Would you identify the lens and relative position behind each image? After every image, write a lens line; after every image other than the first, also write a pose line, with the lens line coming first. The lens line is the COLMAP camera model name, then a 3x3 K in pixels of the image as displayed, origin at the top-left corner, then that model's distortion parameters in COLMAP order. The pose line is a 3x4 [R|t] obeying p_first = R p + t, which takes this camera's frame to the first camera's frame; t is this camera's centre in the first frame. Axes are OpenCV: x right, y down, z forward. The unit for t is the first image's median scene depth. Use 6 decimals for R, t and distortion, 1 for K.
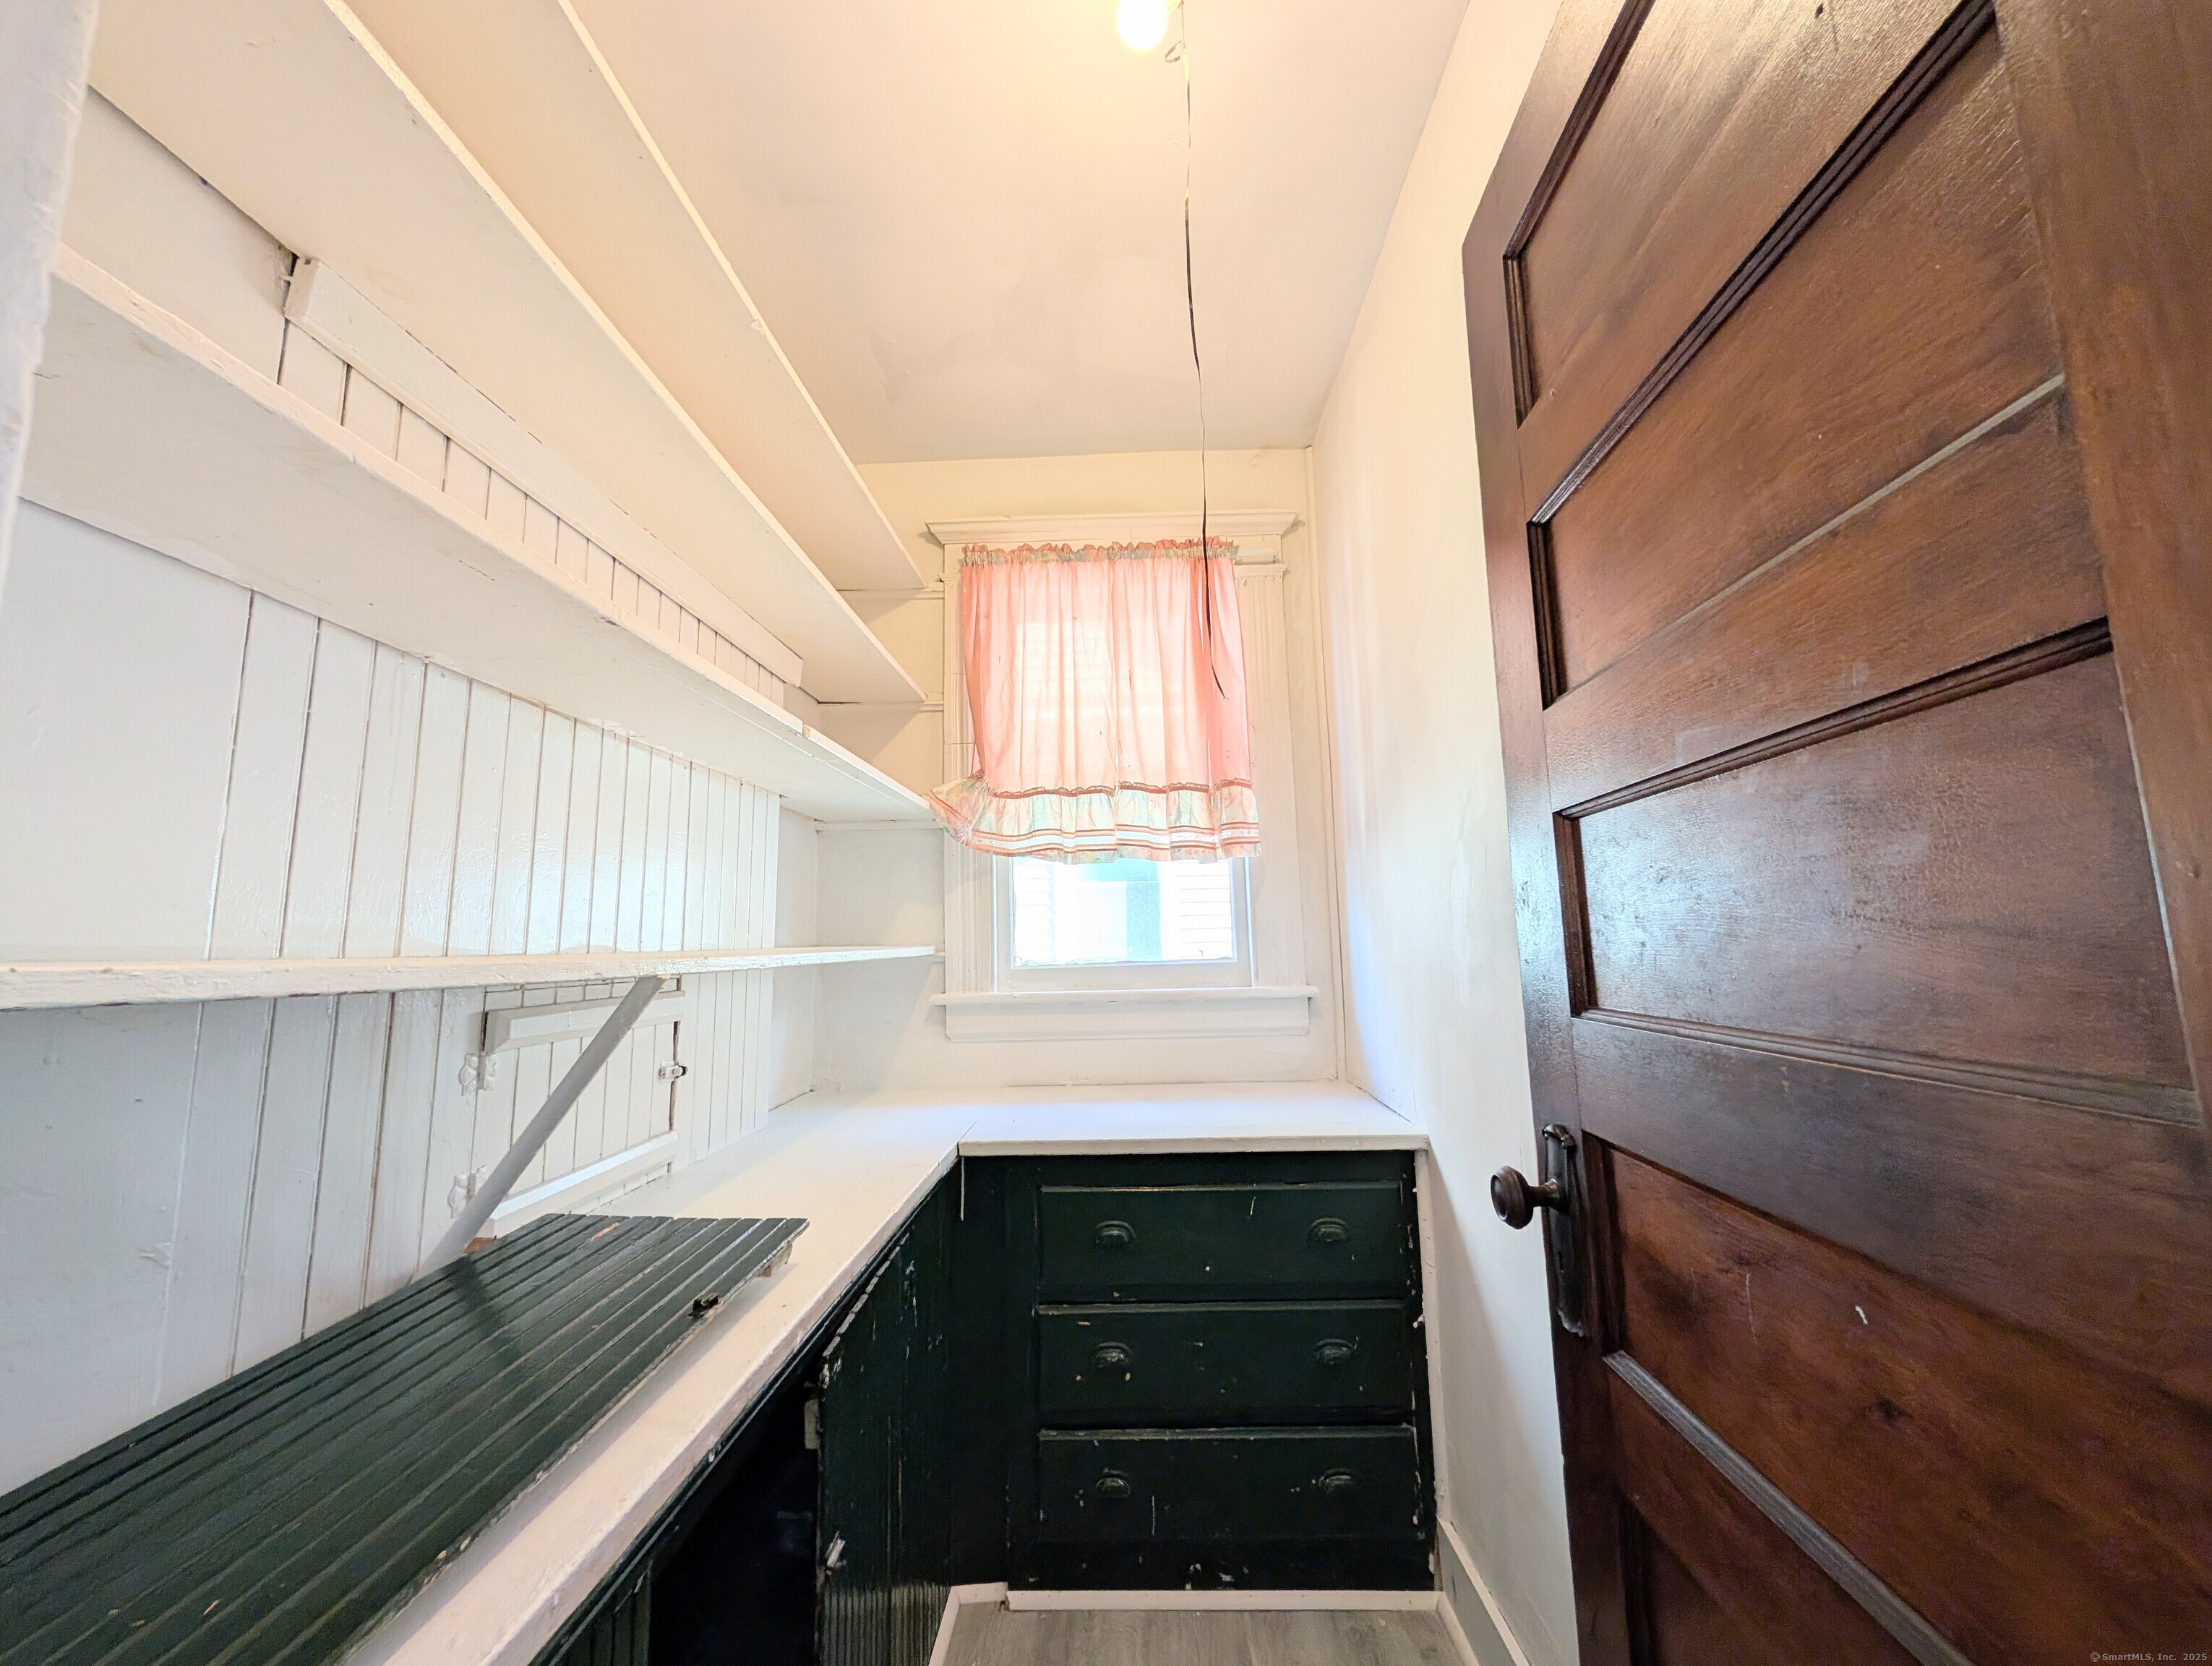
lens RADIAL K [[834.3, 0, 1104.1], [0, 834.3, 827.0], [0, 0, 1]] dist [-0.001561, 0.001202]
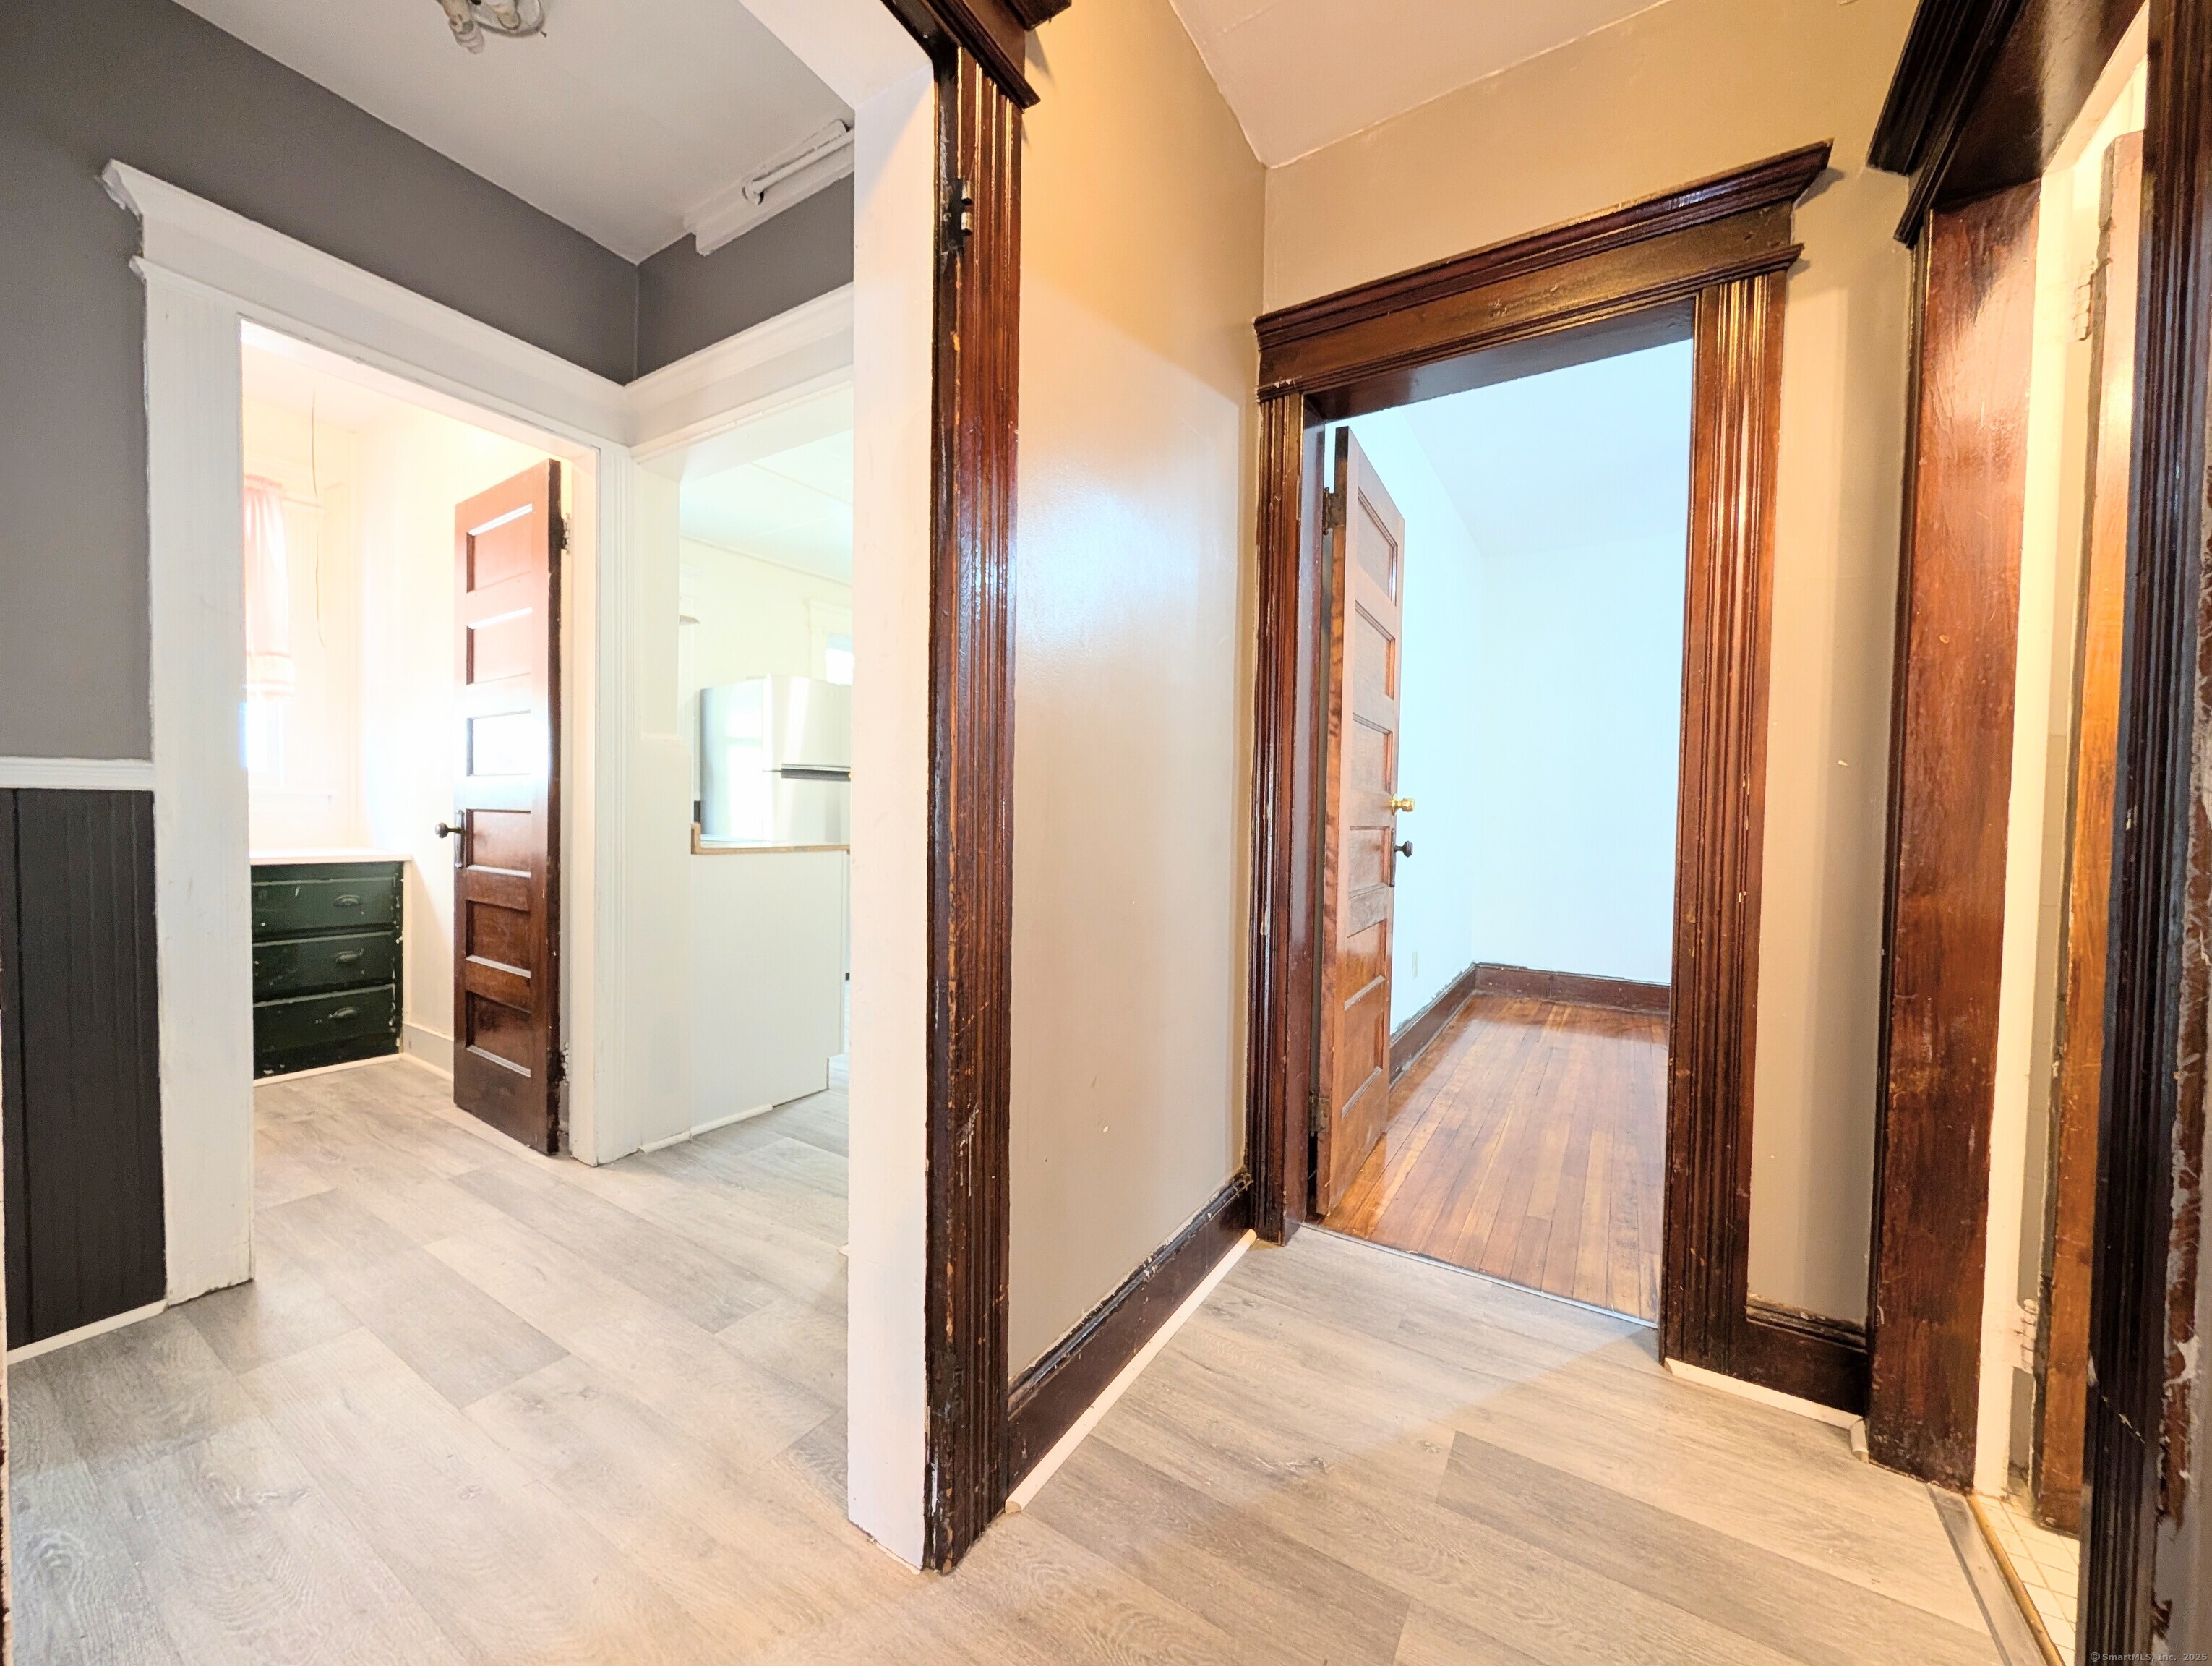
lens RADIAL K [[834.3, 0, 1119.0], [0, 834.3, 828.7], [0, 0, 1]] dist [-0.001561, 0.001202]
pose [[0.496512, 0.008184, 0.867991, -0.541074], [-0.145415, 0.986609, 0.073878, -0.100750], [-0.855763, -0.162901, 0.491053, -1.517263]]
